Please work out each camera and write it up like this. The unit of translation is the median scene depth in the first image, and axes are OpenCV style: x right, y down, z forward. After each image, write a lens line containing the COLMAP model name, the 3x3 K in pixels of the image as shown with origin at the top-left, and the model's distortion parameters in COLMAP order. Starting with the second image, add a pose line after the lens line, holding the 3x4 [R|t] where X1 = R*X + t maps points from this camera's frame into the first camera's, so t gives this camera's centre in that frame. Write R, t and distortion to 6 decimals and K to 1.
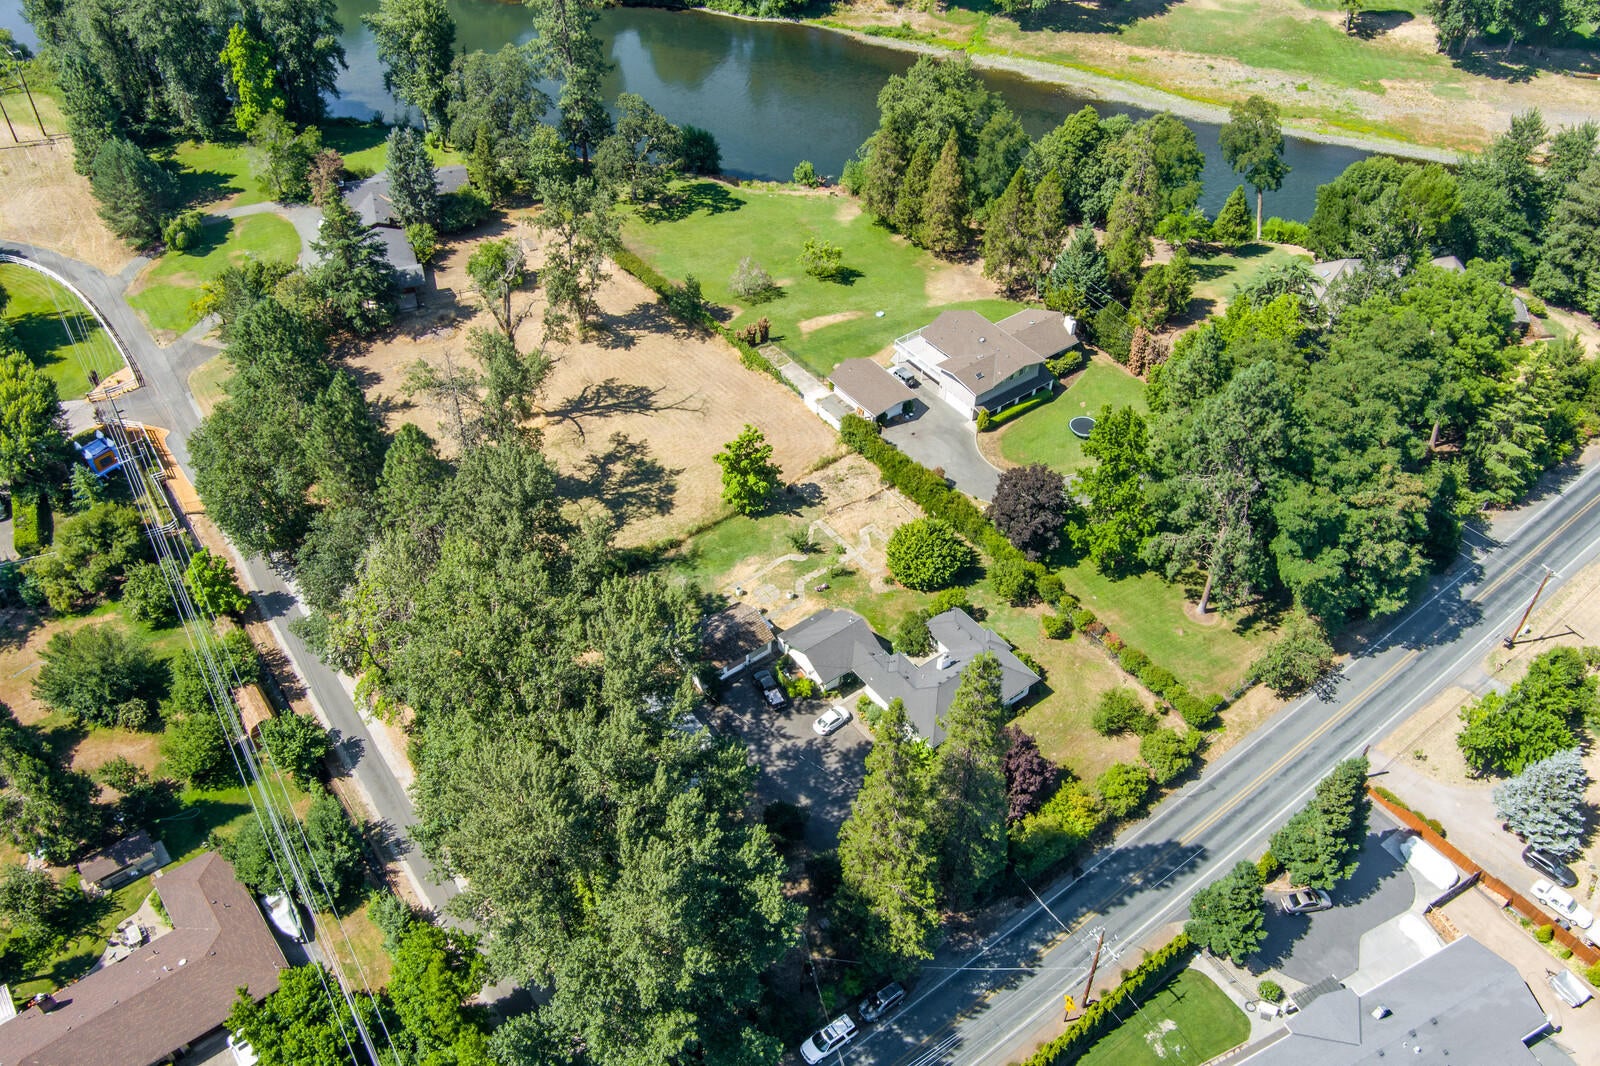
lens RADIAL K [[1281.0, 0, 800.0], [0, 1281.0, 533.0], [0, 0, 1]] dist [-0.058671, -0.004397]
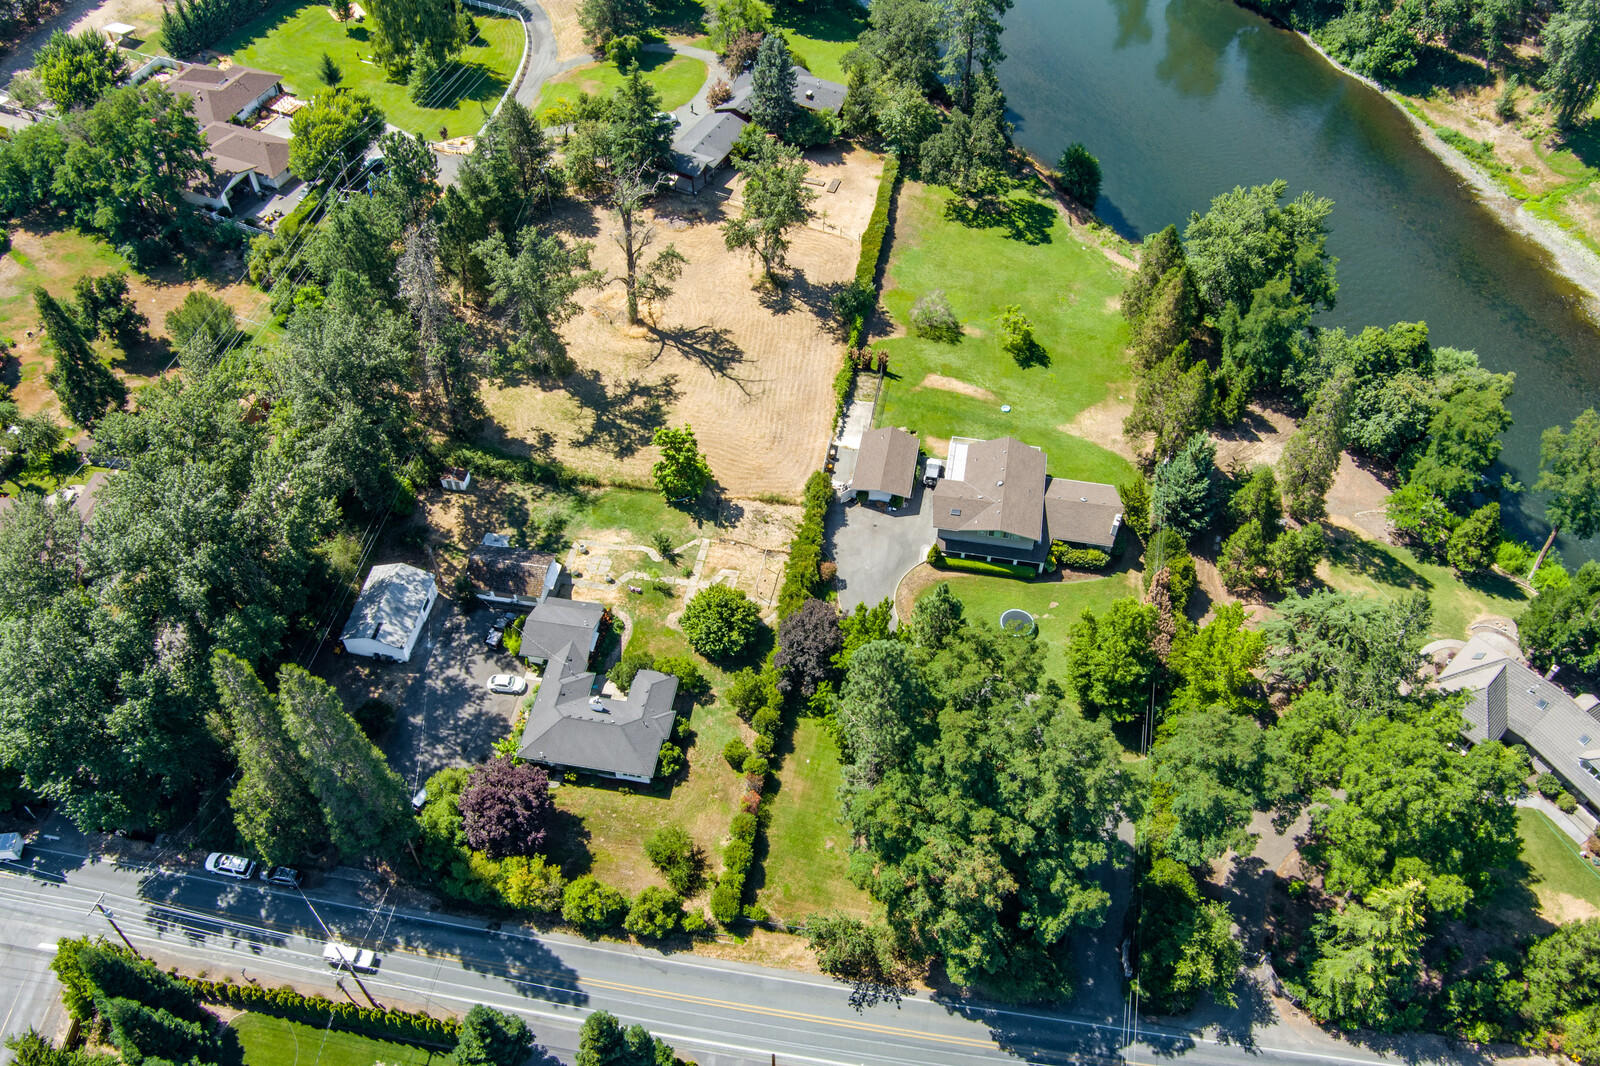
lens RADIAL K [[1281.0, 0, 800.0], [0, 1281.0, 533.0], [0, 0, 1]] dist [-0.058671, -0.004397]
pose [[0.684184, 0.546930, -0.482452, 0.566722], [-0.495527, 0.833990, 0.242722, -0.305246], [0.535112, 0.073001, 0.841621, 0.174231]]
